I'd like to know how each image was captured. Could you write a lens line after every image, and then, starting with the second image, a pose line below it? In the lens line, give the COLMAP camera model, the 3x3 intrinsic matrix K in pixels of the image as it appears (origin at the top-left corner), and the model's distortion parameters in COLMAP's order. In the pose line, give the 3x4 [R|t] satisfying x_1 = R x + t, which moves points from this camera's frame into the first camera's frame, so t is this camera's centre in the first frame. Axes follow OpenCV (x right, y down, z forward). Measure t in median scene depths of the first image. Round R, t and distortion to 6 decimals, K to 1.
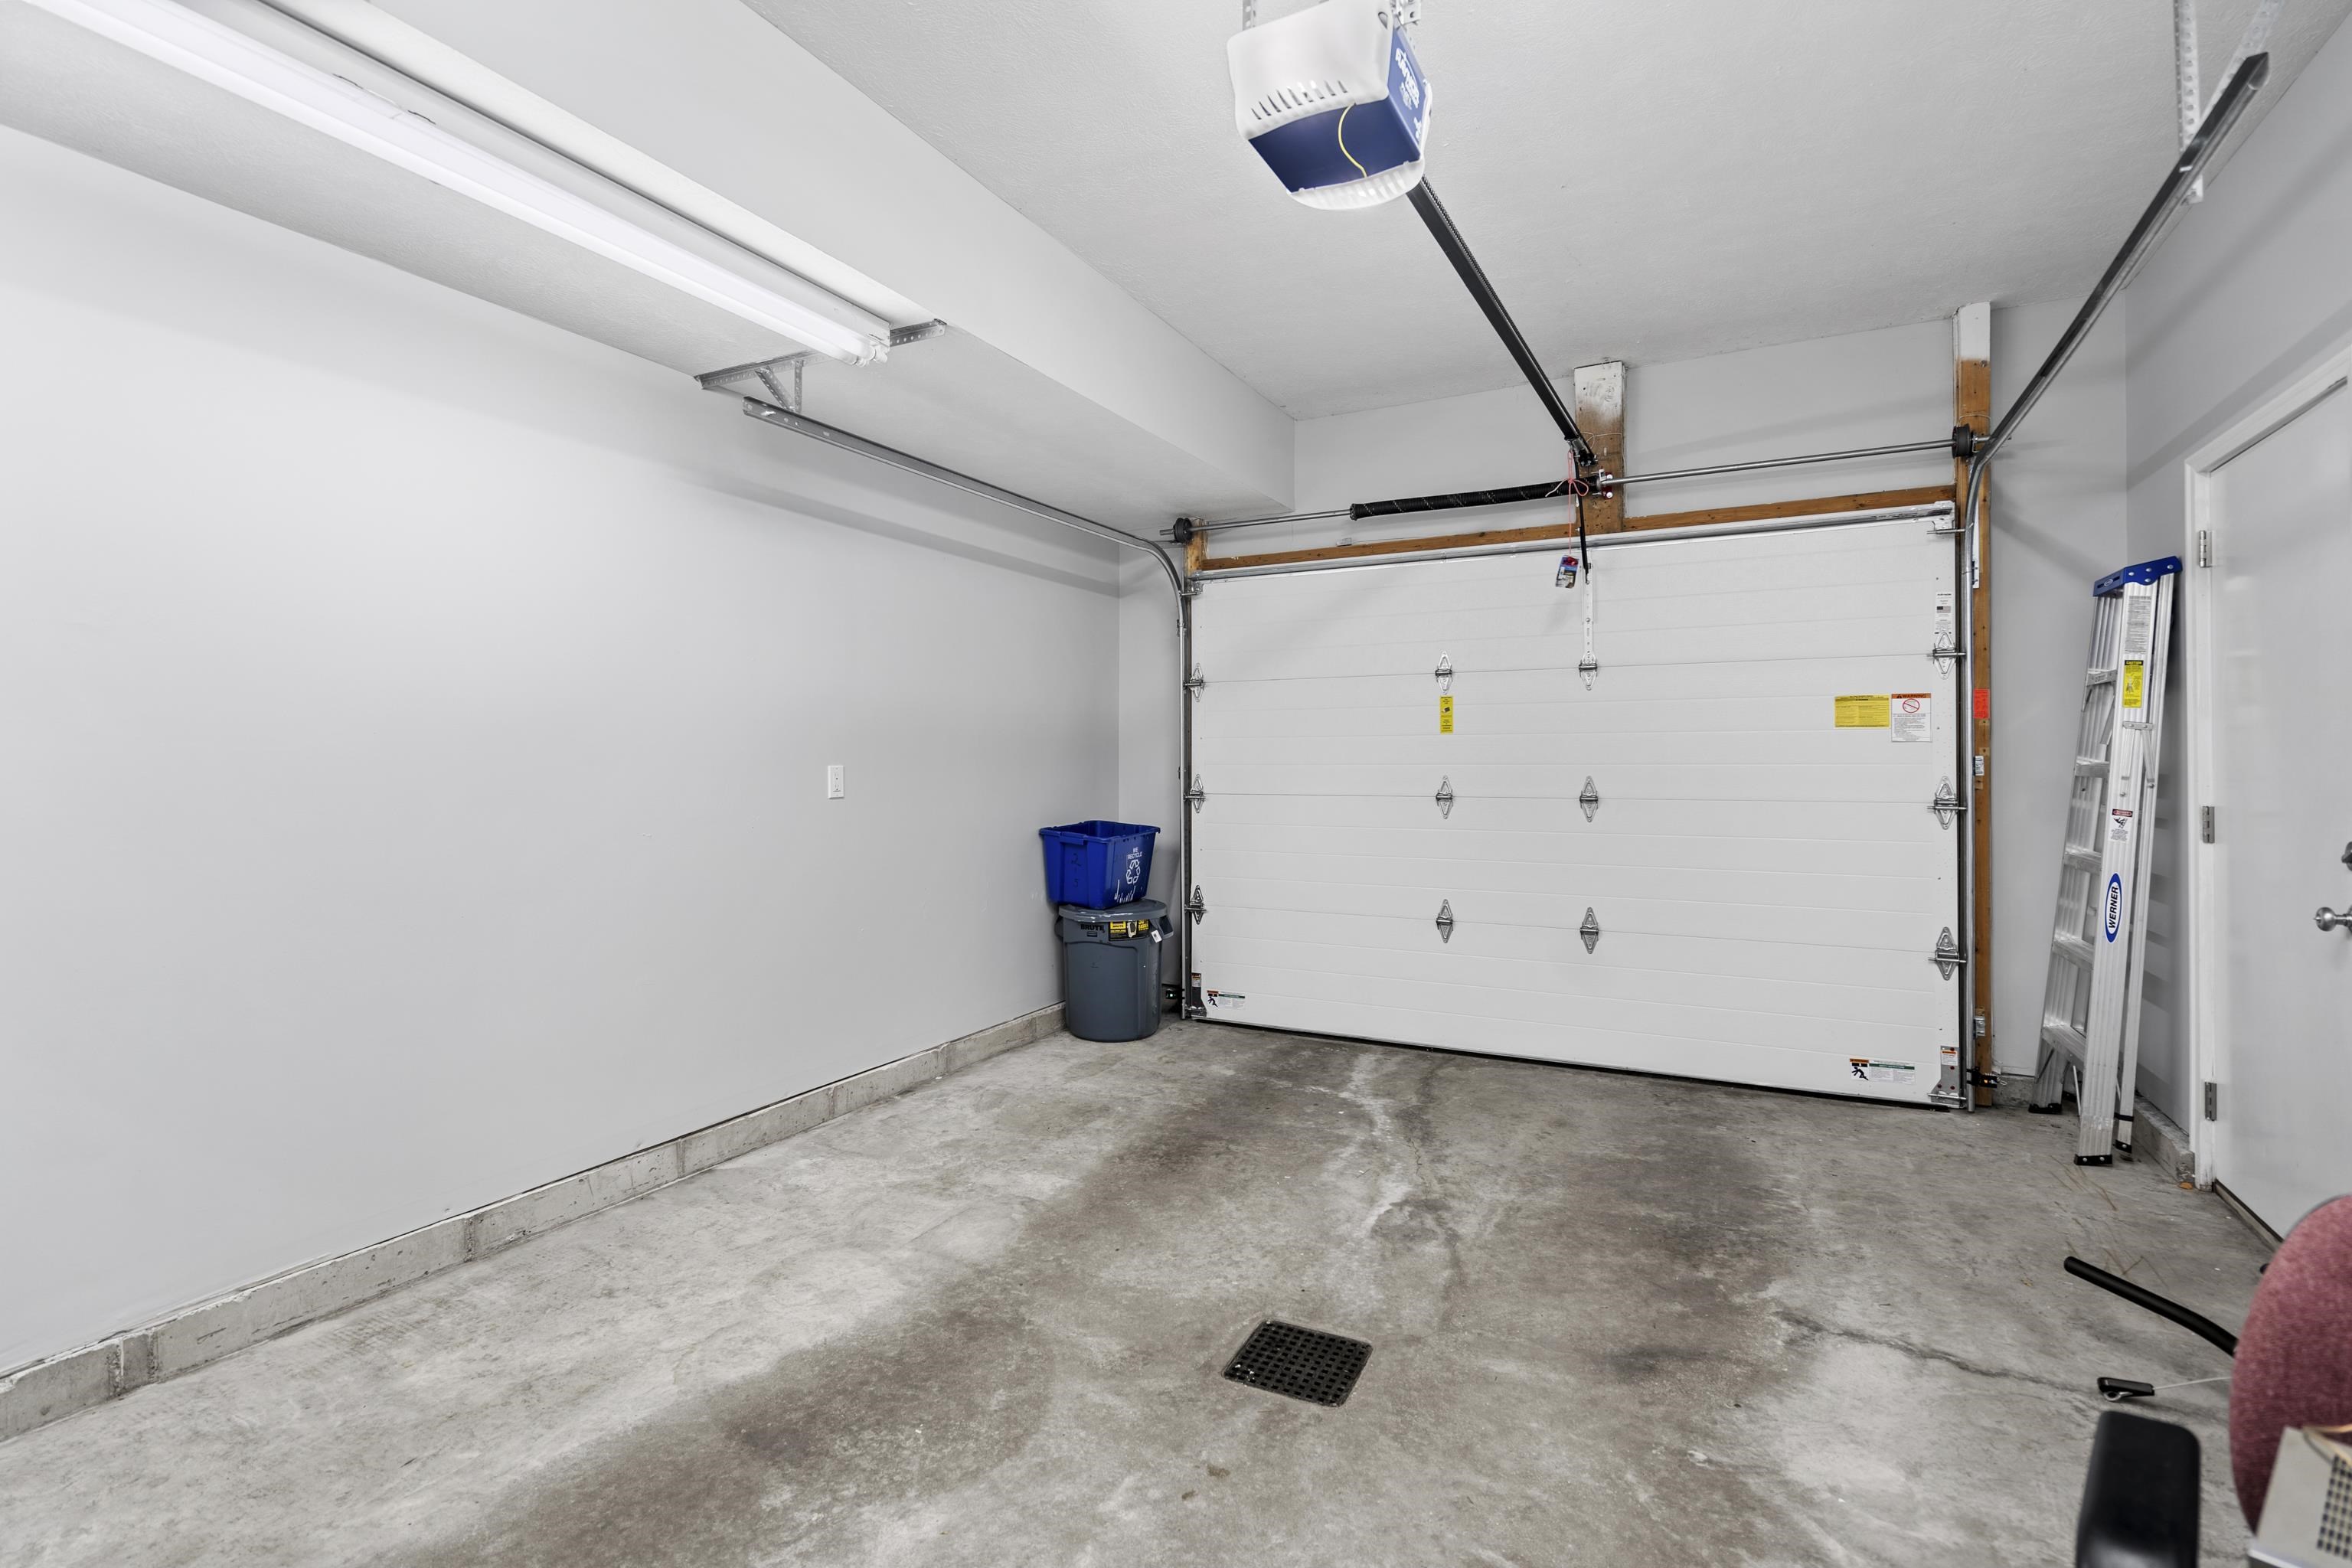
lens RADIAL K [[1086.2, 0, 1191.5], [0, 1086.2, 772.1], [0, 0, 1]] dist [-0.002125, 0.000710]
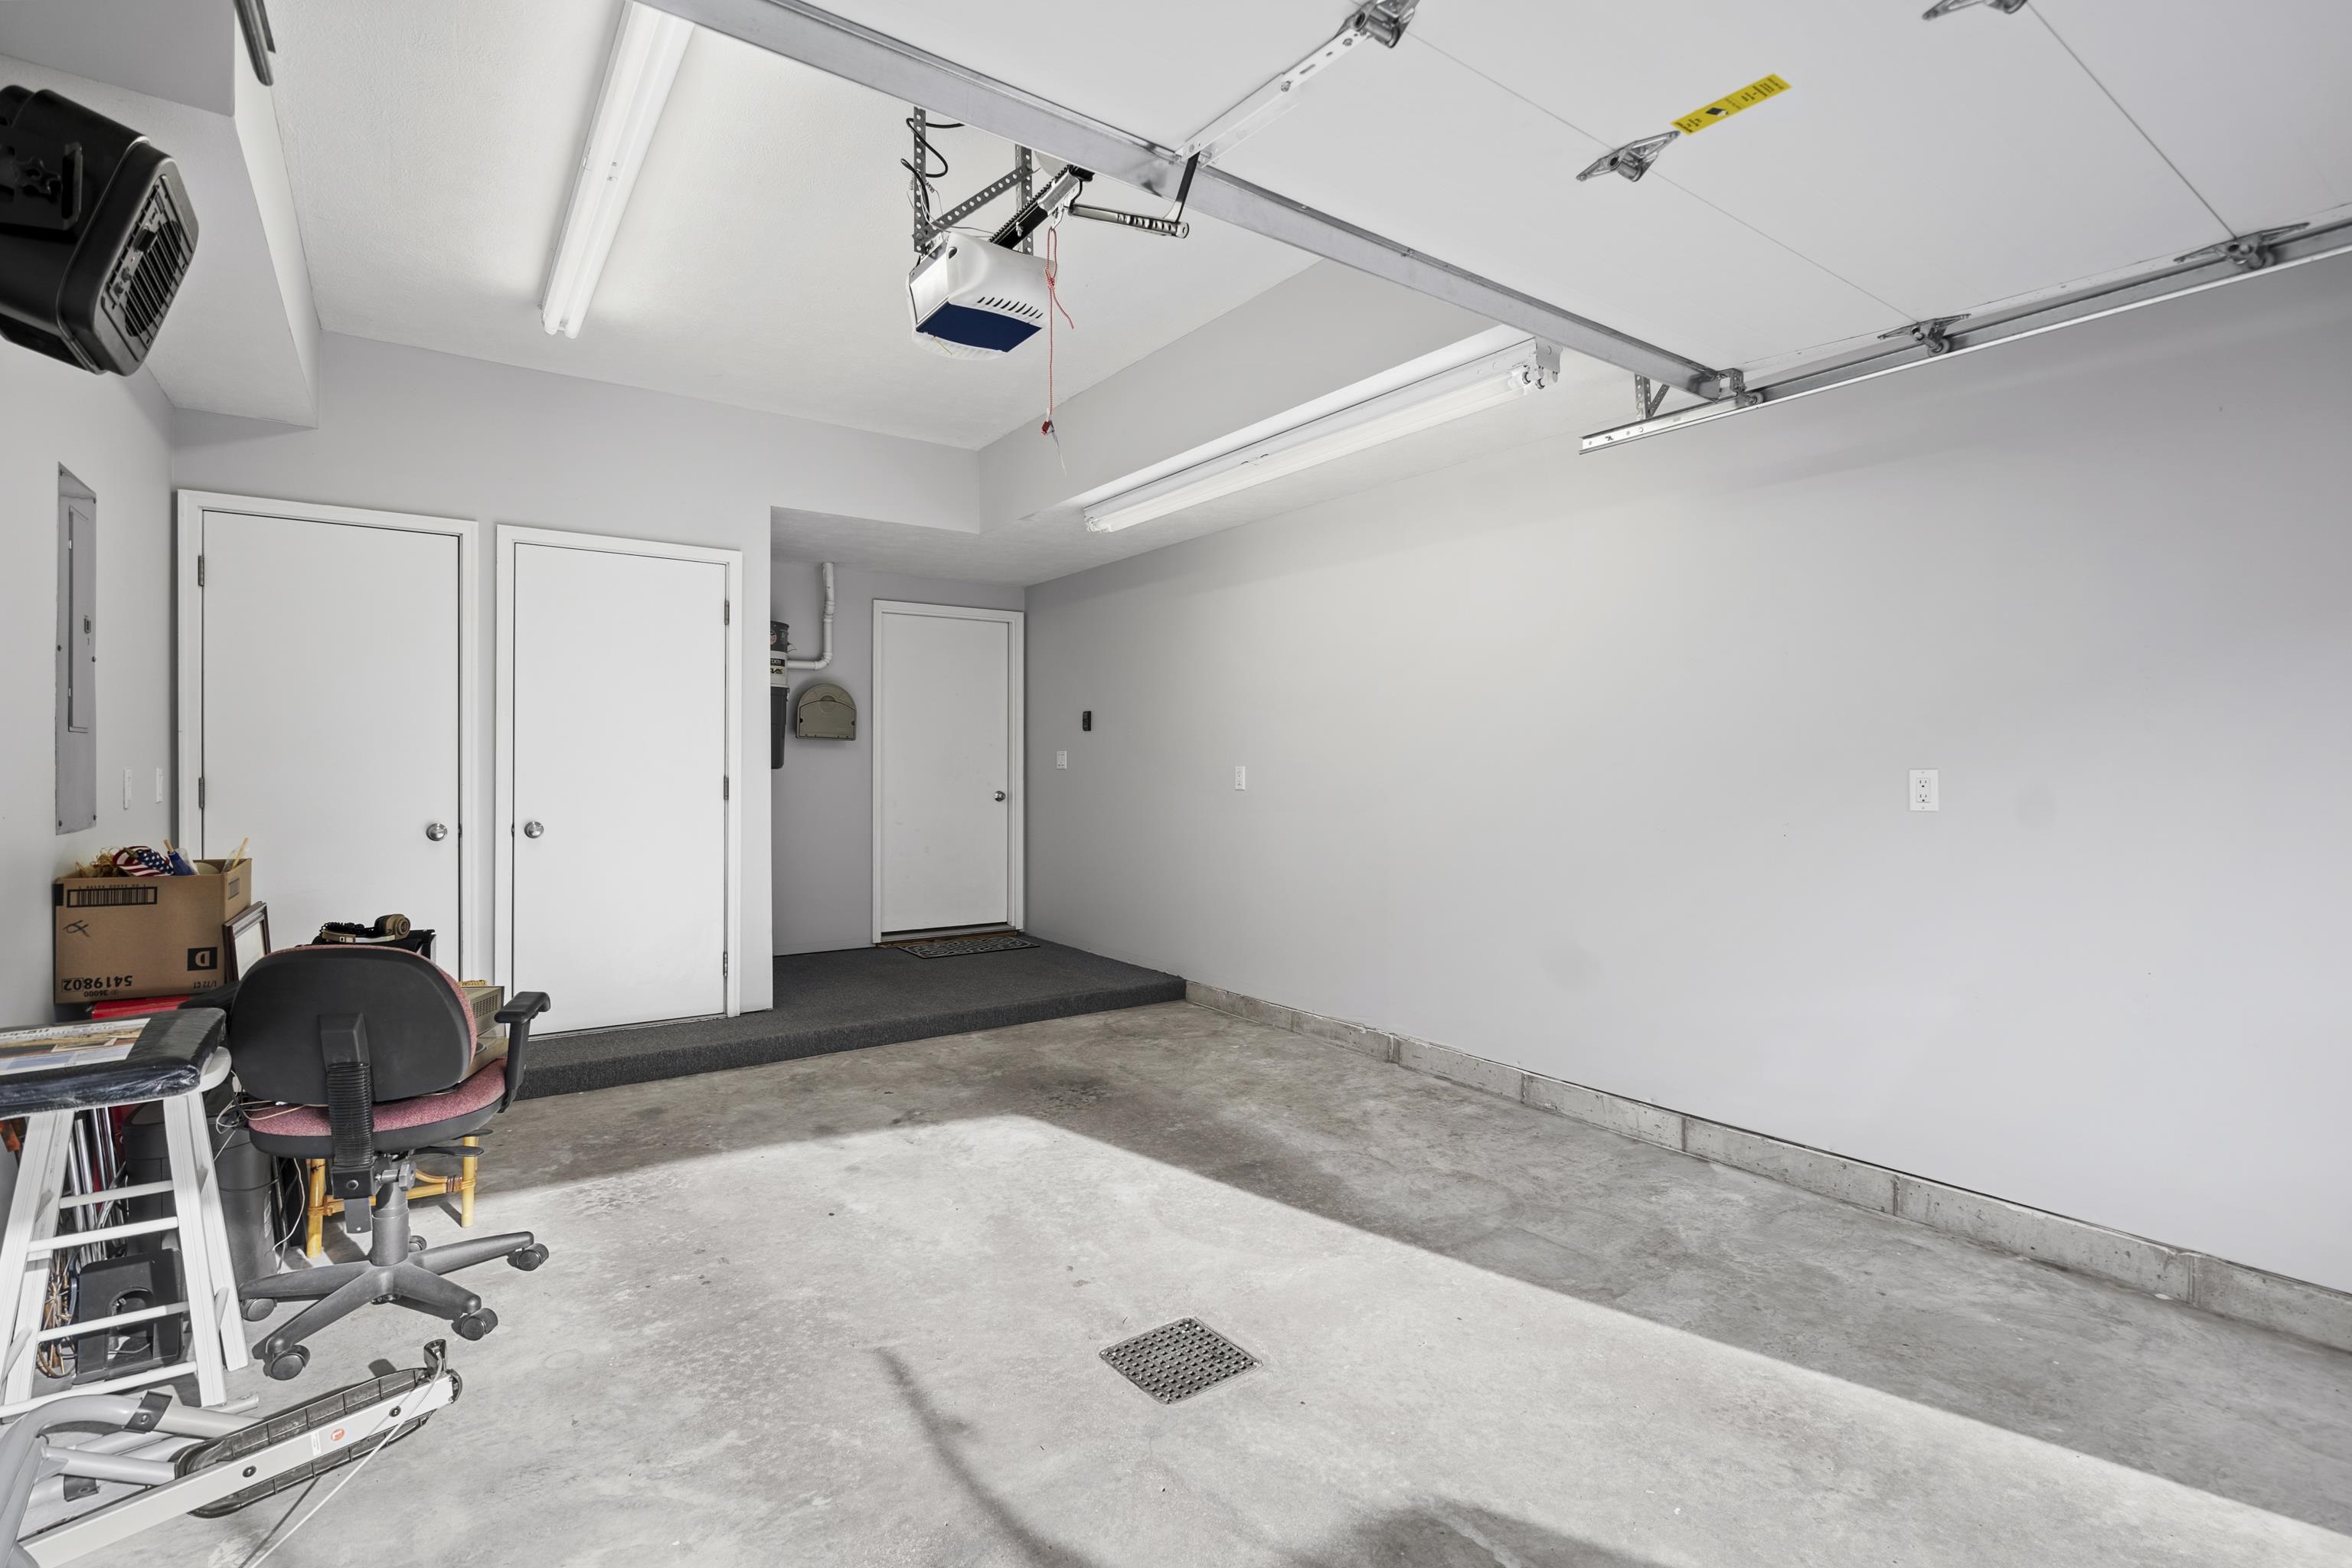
lens RADIAL K [[1086.2, 0, 1189.7], [0, 1086.2, 773.3], [0, 0, 1]] dist [-0.002125, 0.000710]
pose [[-0.456769, 0.005610, -0.889568, 0.861022], [-0.008283, 0.999910, 0.010559, -0.011445], [0.889547, 0.012191, -0.456682, 1.272336]]
